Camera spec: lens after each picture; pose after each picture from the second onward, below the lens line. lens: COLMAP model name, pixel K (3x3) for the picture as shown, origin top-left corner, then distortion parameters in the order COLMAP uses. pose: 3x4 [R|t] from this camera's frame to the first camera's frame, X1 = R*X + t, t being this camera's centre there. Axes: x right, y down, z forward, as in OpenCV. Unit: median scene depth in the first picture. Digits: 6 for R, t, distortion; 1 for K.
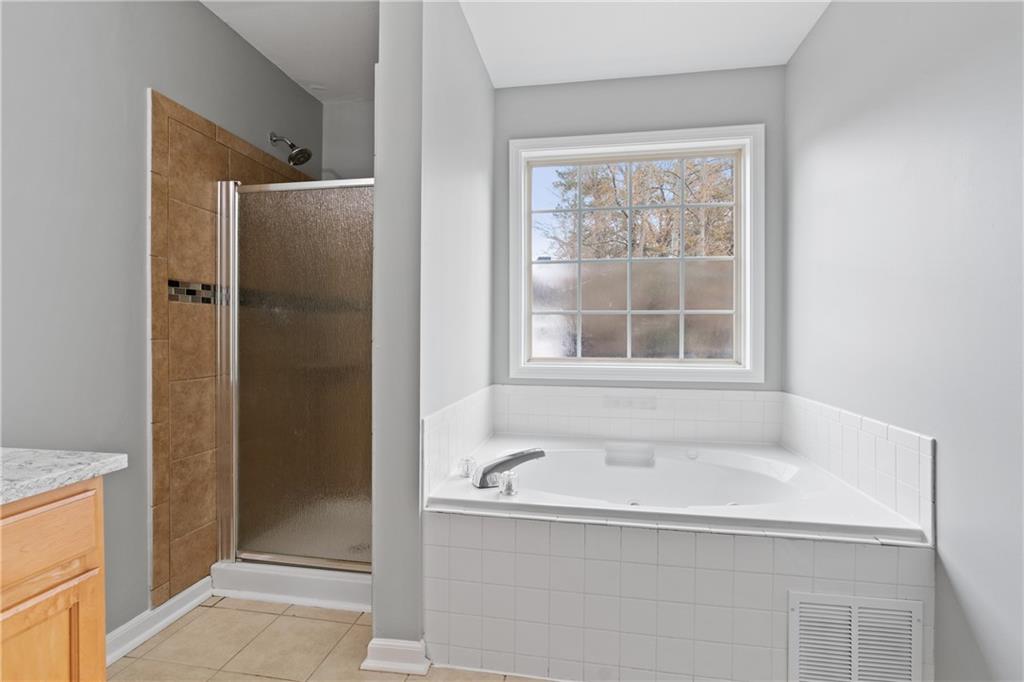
lens RADIAL K [[471.1, 0, 515.4], [0, 471.1, 332.4], [0, 0, 1]] dist [-0.001924, 0.000331]
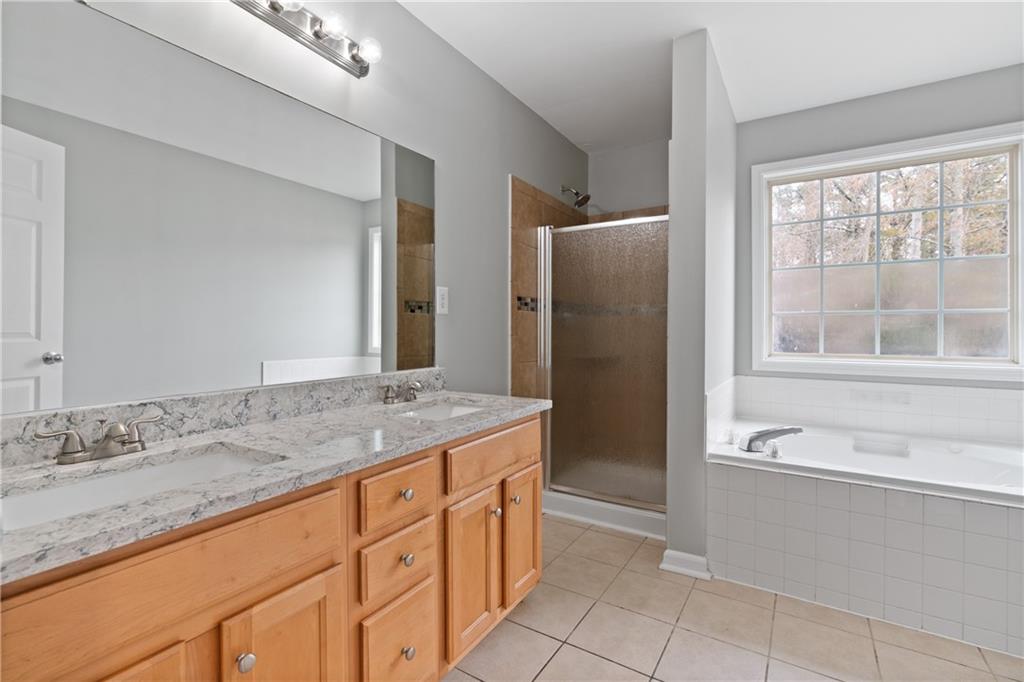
lens RADIAL K [[462.2, 0, 520.7], [0, 462.2, 328.7], [0, 0, 1]] dist [-0.002527, 0.006834]
pose [[0.929320, -0.001154, -0.369273, -0.158973], [0.000091, 0.999996, -0.002896, -0.003046], [0.369275, 0.002658, 0.929316, -0.355551]]
